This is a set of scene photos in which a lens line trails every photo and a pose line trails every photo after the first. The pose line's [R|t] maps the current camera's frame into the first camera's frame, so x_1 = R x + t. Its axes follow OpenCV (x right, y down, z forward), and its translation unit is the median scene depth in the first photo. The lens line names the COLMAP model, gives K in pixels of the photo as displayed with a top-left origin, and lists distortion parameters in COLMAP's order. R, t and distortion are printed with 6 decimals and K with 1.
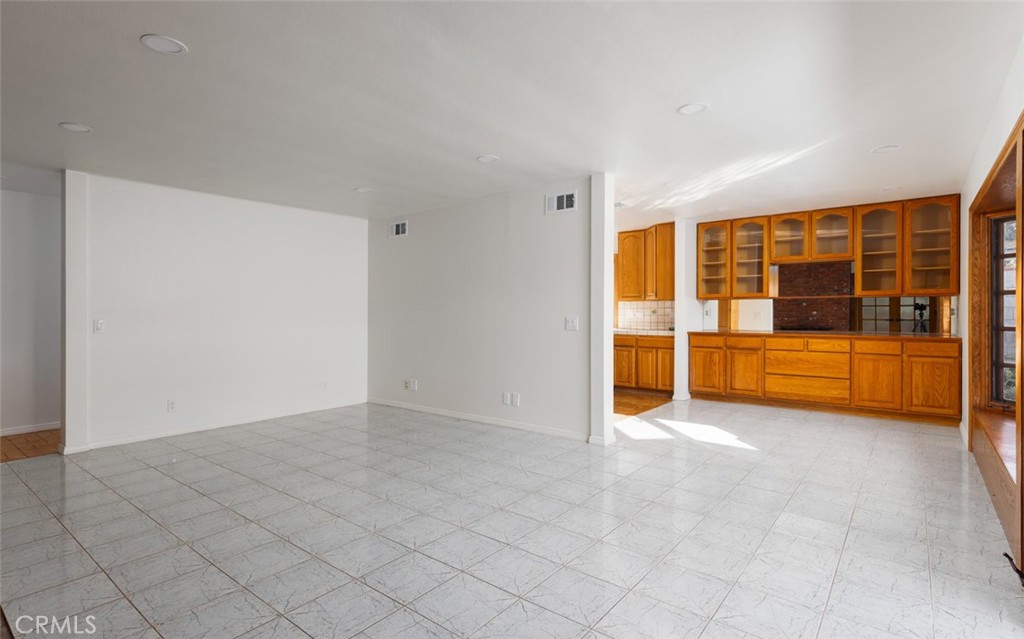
lens RADIAL K [[497.4, 0, 511.2], [0, 497.4, 315.6], [0, 0, 1]] dist [0.012655, -0.000479]
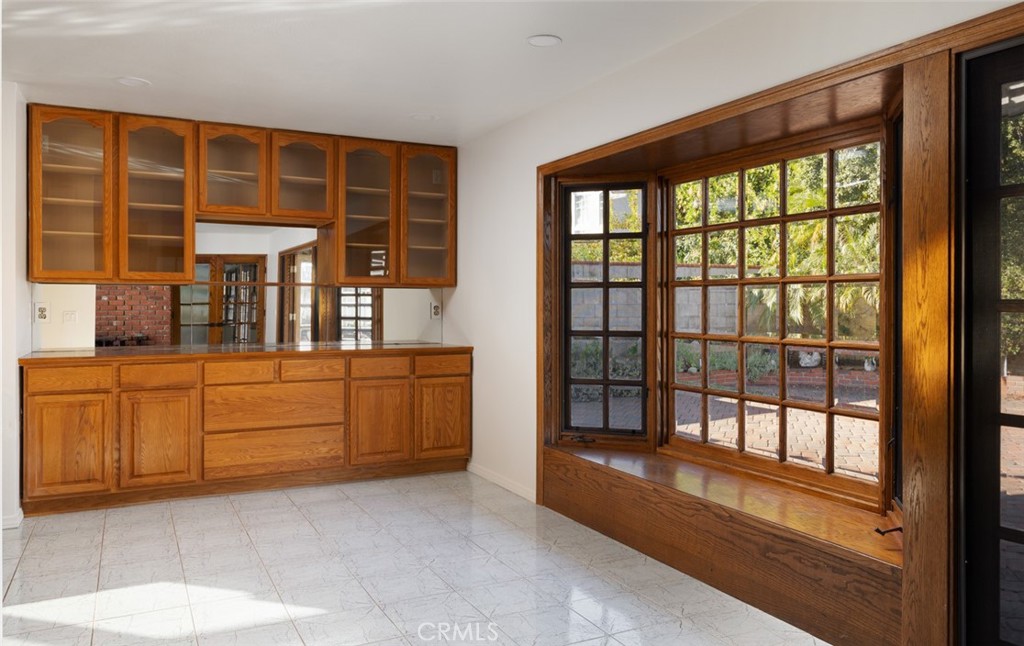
lens RADIAL K [[767.6, 0, 512.1], [0, 767.6, 316.8], [0, 0, 1]] dist [0.034003, 0.001666]
pose [[0.425004, -0.010352, 0.905132, -0.066723], [0.008087, 0.999938, 0.007639, -0.005150], [-0.905156, 0.004073, 0.425061, 0.410985]]
